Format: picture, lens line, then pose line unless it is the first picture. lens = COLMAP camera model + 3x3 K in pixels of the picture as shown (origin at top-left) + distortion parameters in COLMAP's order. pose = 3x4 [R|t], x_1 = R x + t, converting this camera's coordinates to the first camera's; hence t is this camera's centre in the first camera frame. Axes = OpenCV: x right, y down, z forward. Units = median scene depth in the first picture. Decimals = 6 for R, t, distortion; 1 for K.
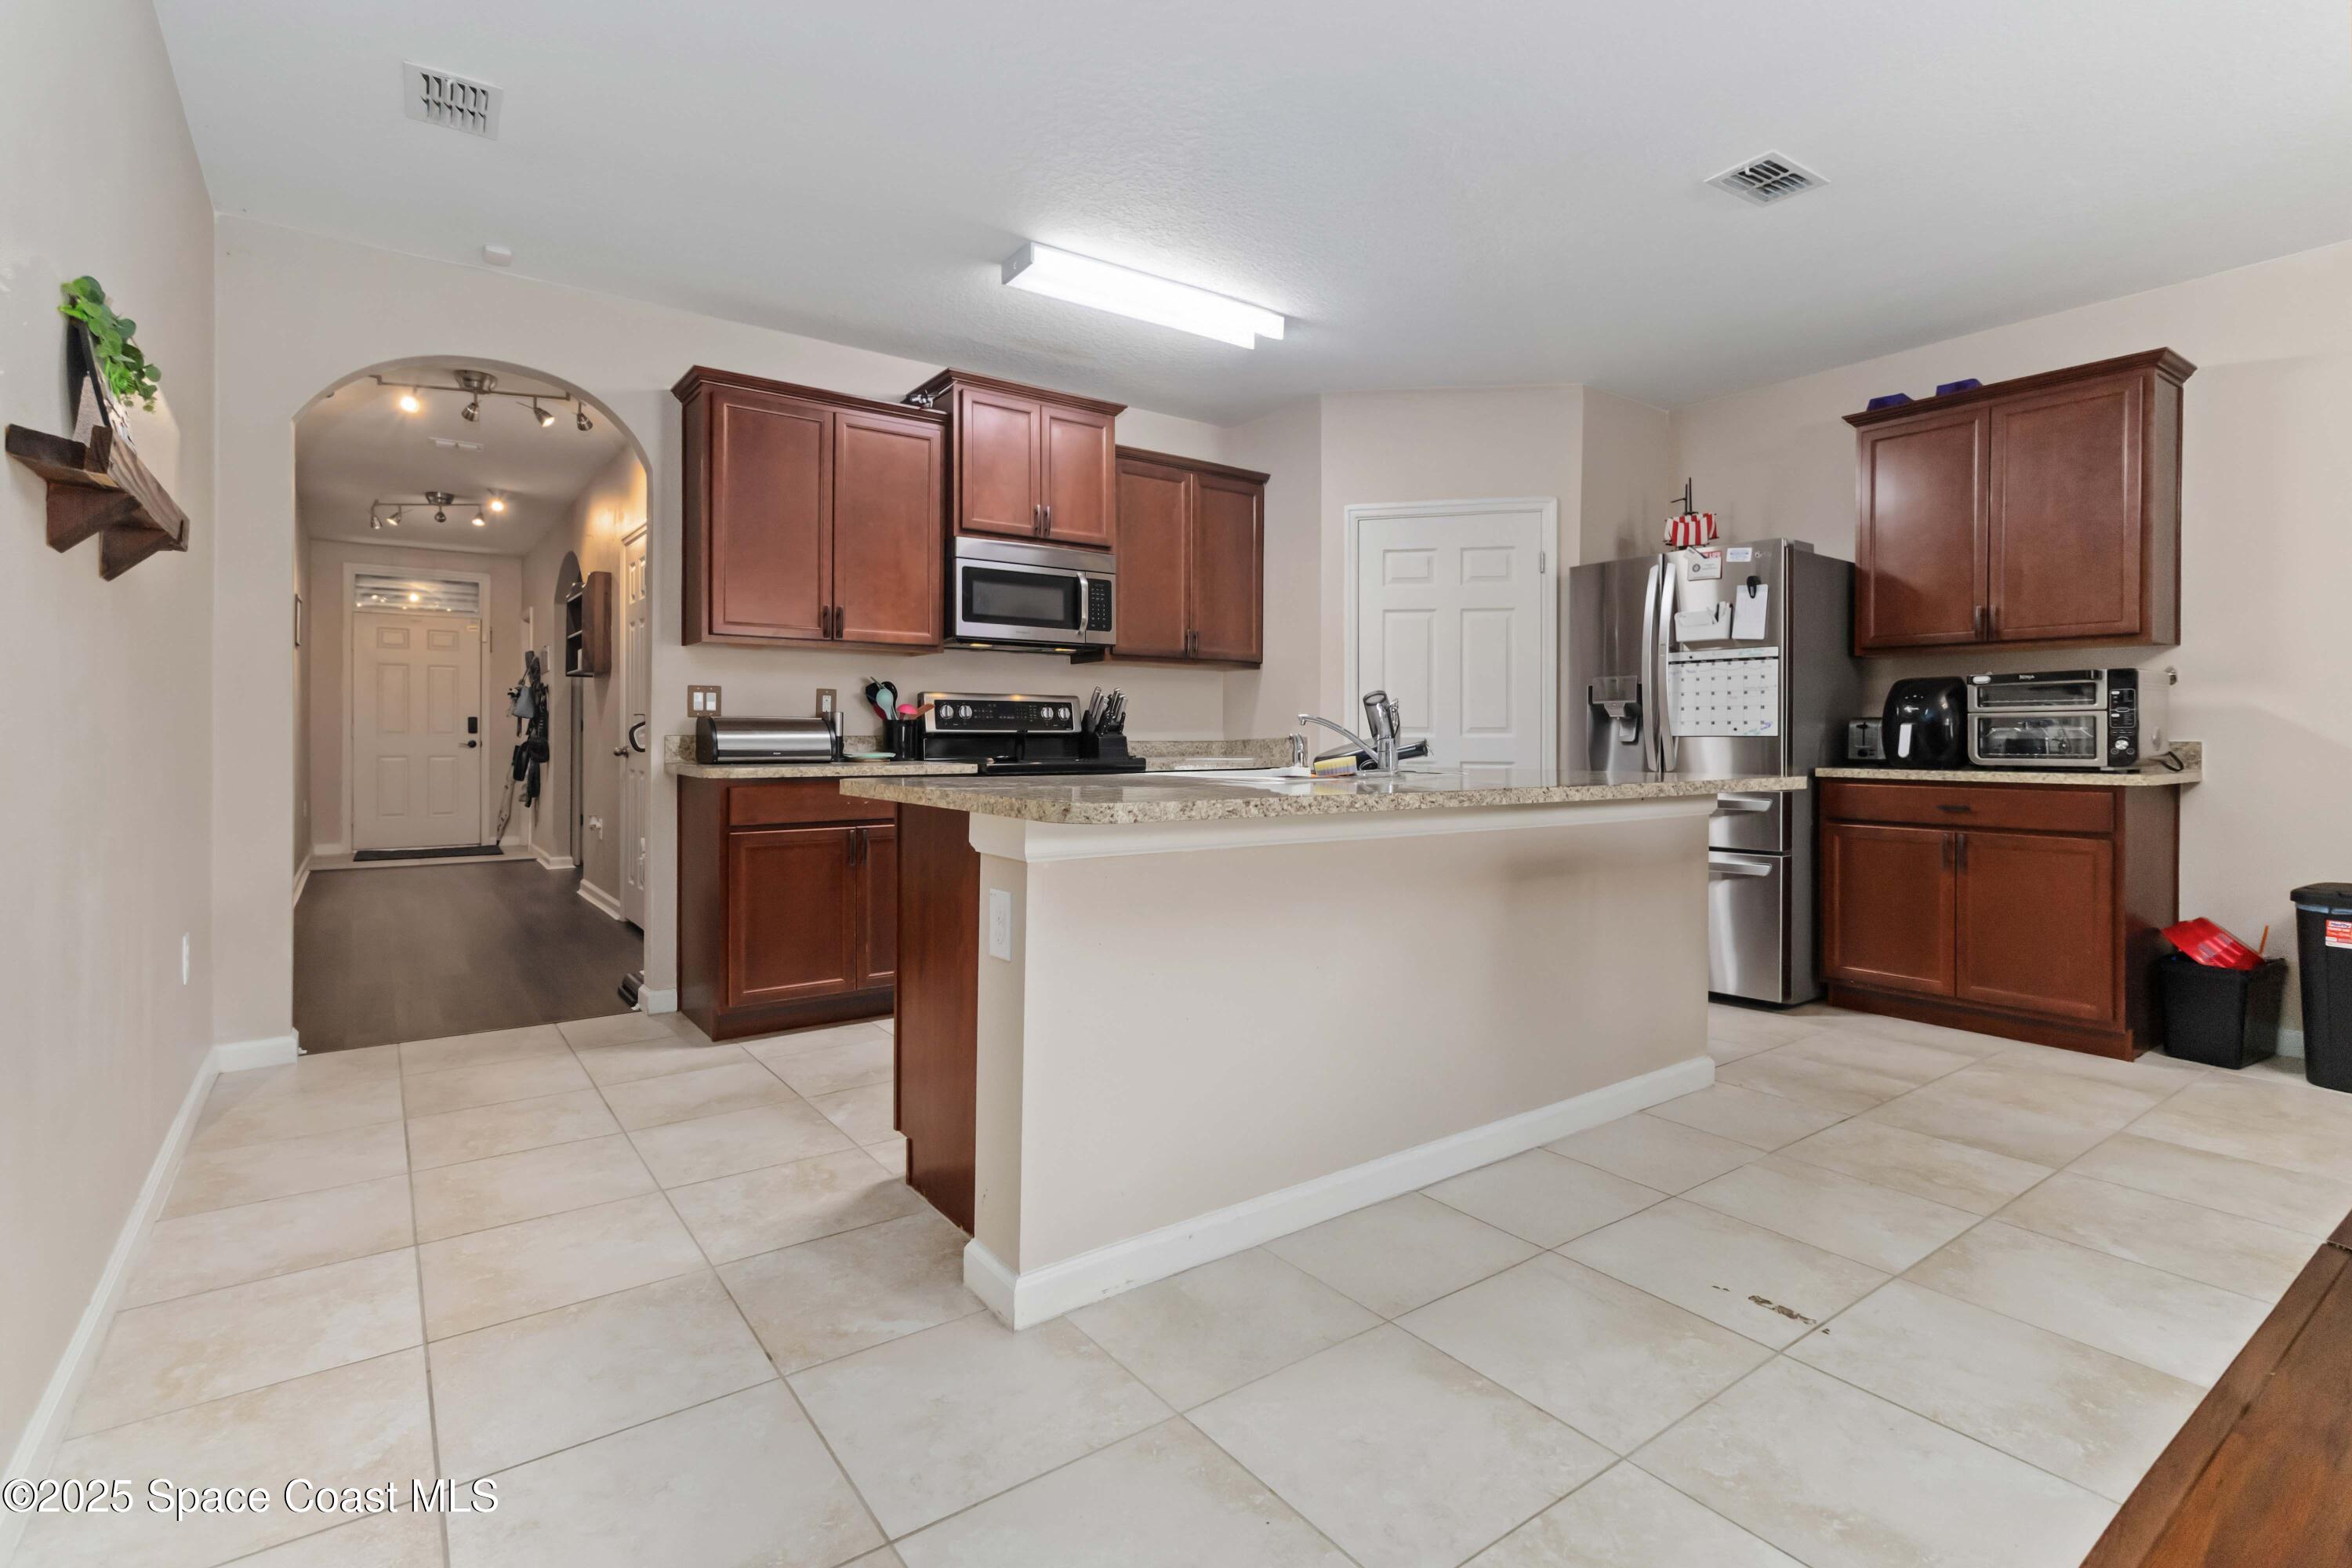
lens RADIAL K [[1095.8, 0, 1169.0], [0, 1095.8, 747.8], [0, 0, 1]] dist [0.001002, 0.001643]
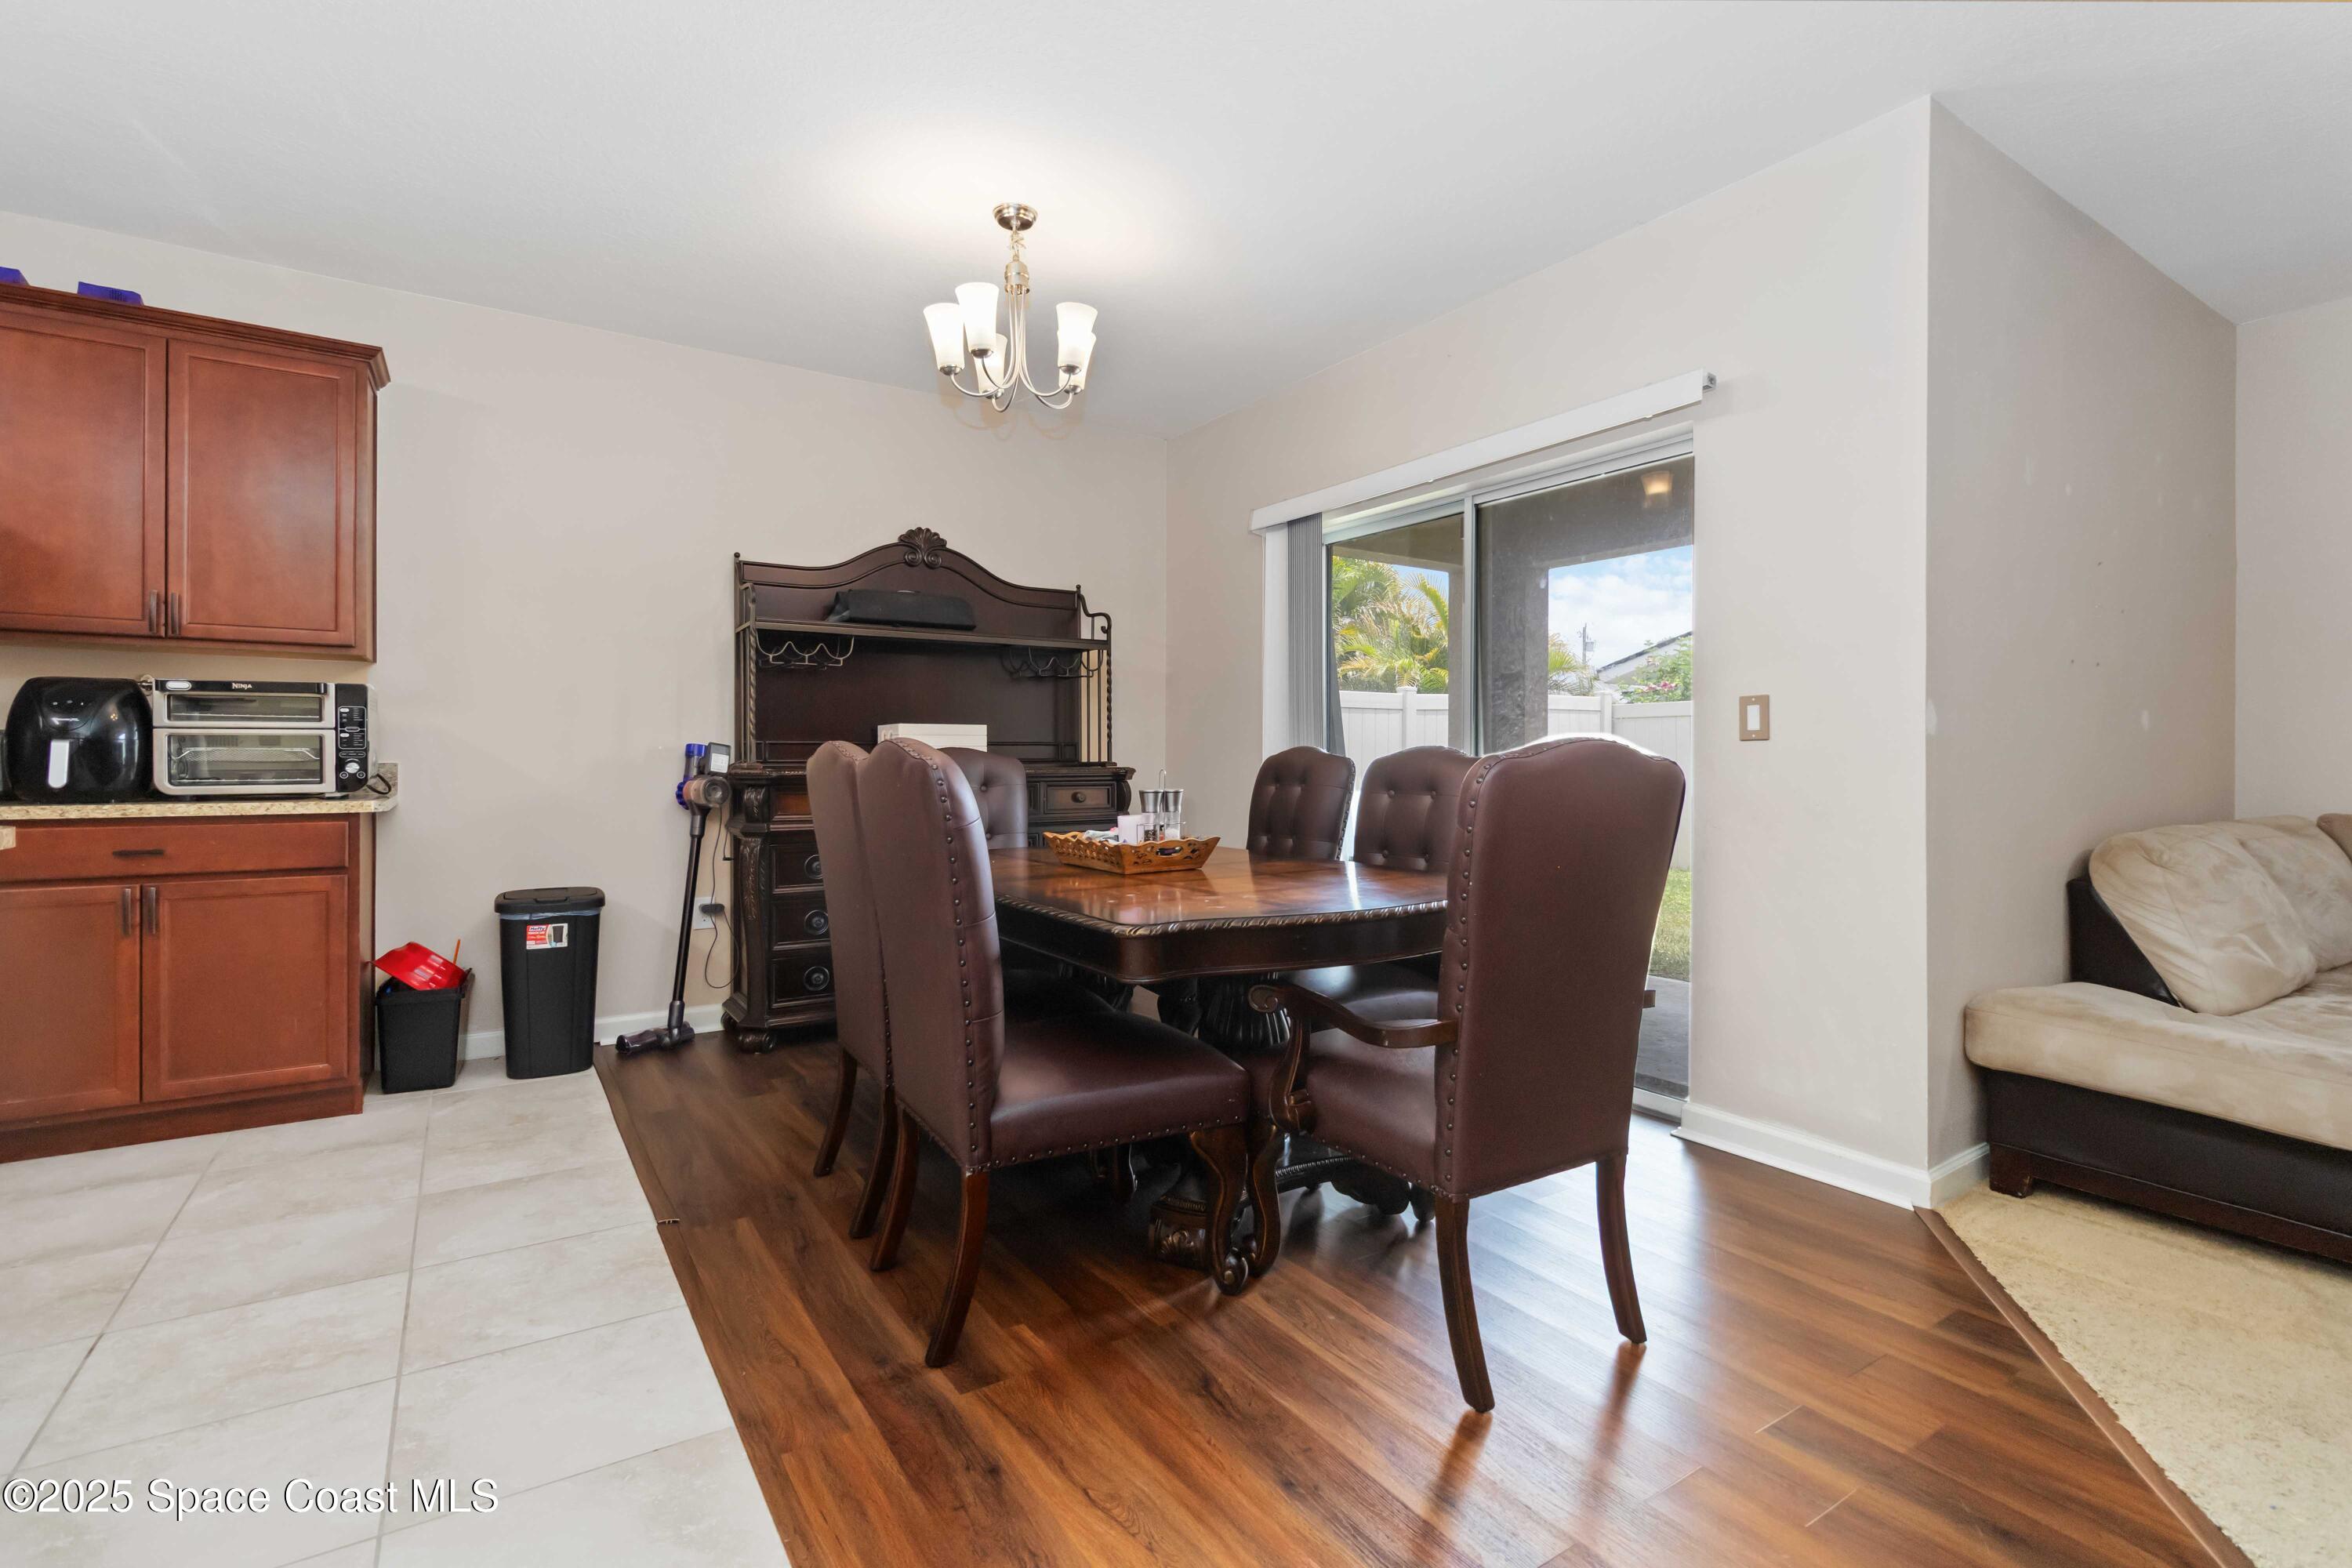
lens RADIAL K [[1095.8, 0, 1176.2], [0, 1095.8, 763.3], [0, 0, 1]] dist [0.001002, 0.001643]
pose [[0.044465, -0.008379, 0.998976, -0.006264], [0.008019, 0.999936, 0.008030, -0.007237], [-0.998979, 0.007654, 0.044529, 0.246214]]
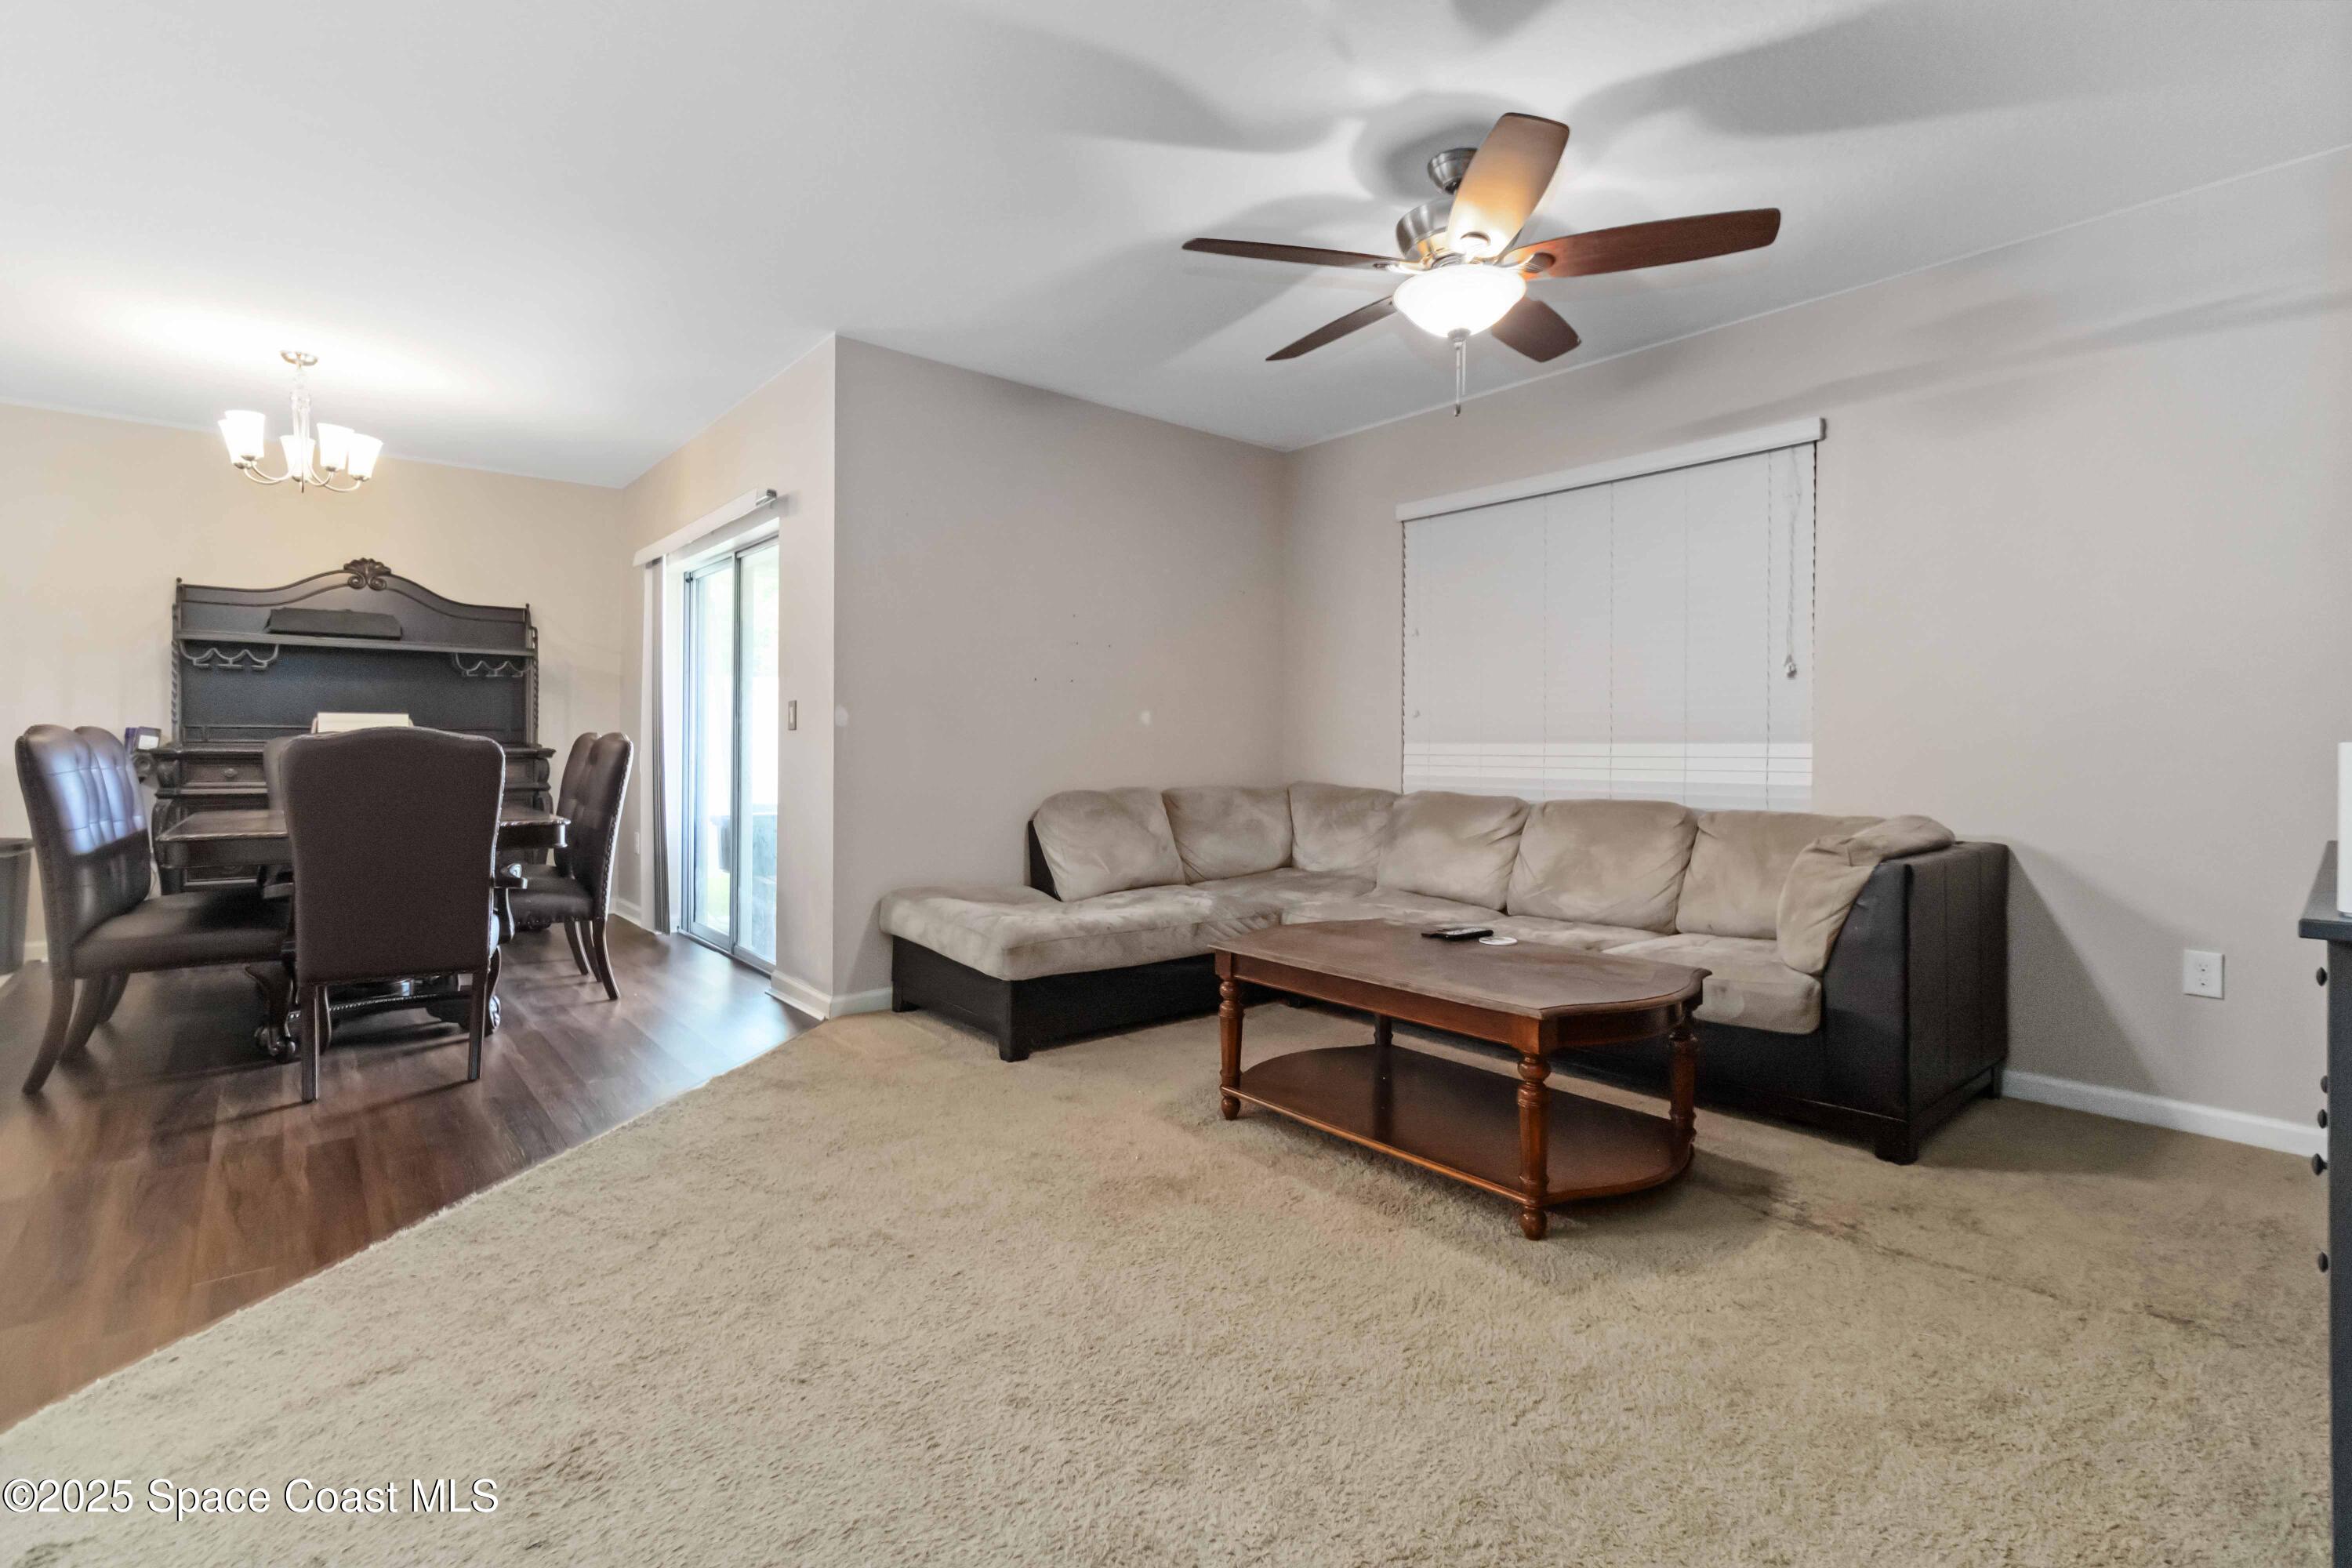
lens RADIAL K [[1095.8, 0, 1188.6], [0, 1095.8, 745.0], [0, 0, 1]] dist [0.001002, 0.001643]
pose [[-0.068645, -0.001562, 0.997640, -0.398705], [0.002554, 0.999995, 0.001741, 0.001352], [-0.997638, 0.002668, -0.068641, -0.430978]]
